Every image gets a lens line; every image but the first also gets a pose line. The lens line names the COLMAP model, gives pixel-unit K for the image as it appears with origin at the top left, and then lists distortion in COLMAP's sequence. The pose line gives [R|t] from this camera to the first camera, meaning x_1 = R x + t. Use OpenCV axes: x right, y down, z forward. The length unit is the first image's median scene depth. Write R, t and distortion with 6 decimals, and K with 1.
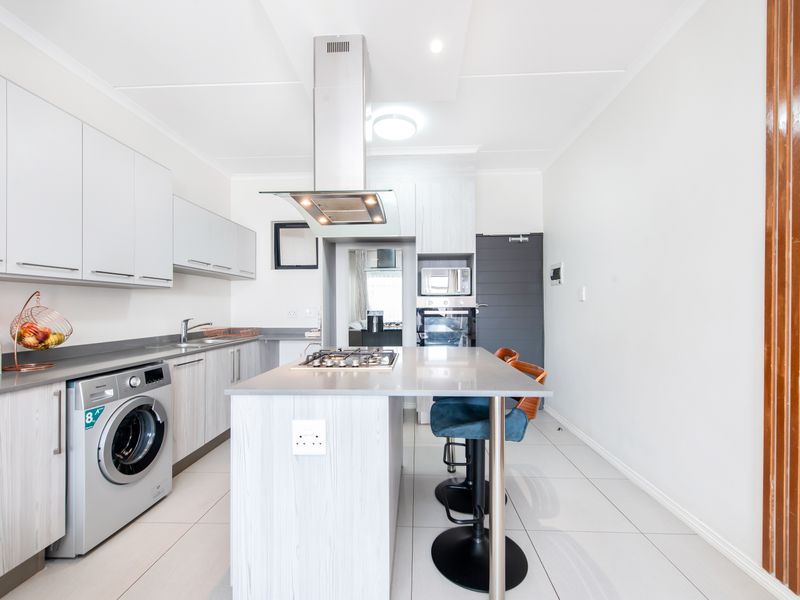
lens RADIAL K [[361.4, 0, 397.7], [0, 361.4, 306.1], [0, 0, 1]] dist [0.001878, -0.001571]
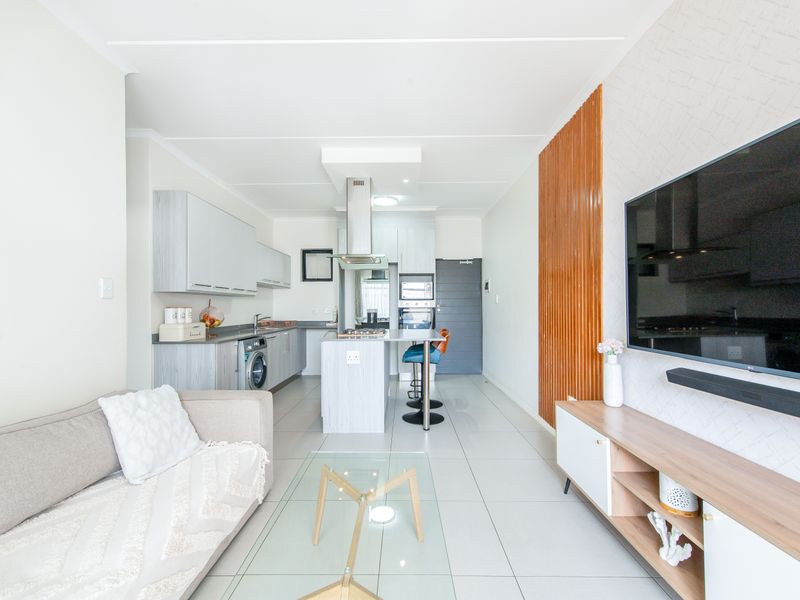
lens RADIAL K [[361.4, 0, 396.0], [0, 361.4, 306.2], [0, 0, 1]] dist [0.001878, -0.001571]
pose [[0.999514, -0.000260, 0.031159, -0.008200], [0.000311, 0.999999, -0.001638, 0.001843], [-0.031158, 0.001647, 0.999513, -0.607233]]
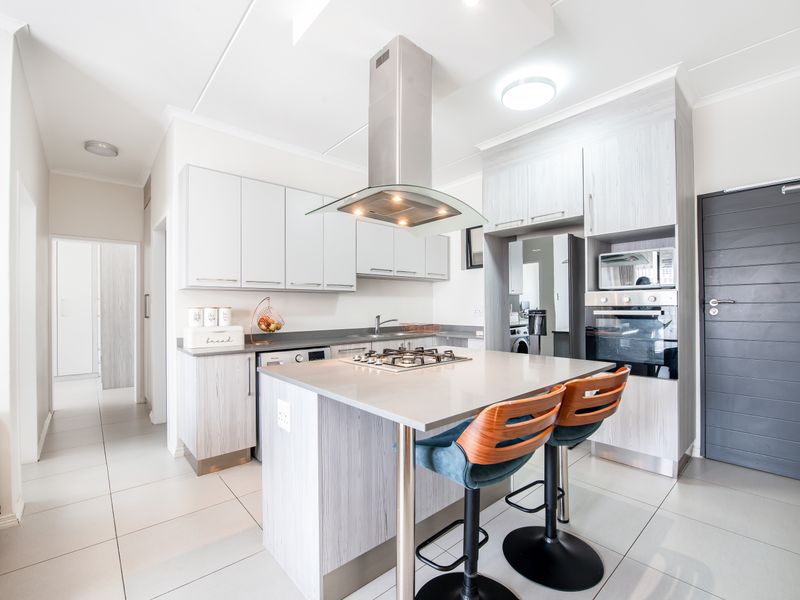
lens RADIAL K [[361.4, 0, 397.1], [0, 361.4, 306.2], [0, 0, 1]] dist [0.001878, -0.001571]
pose [[0.698823, -0.002240, -0.715291, 0.335440], [0.005355, 0.999983, 0.002101, 0.000607], [0.715274, -0.005298, 0.698824, 0.158704]]
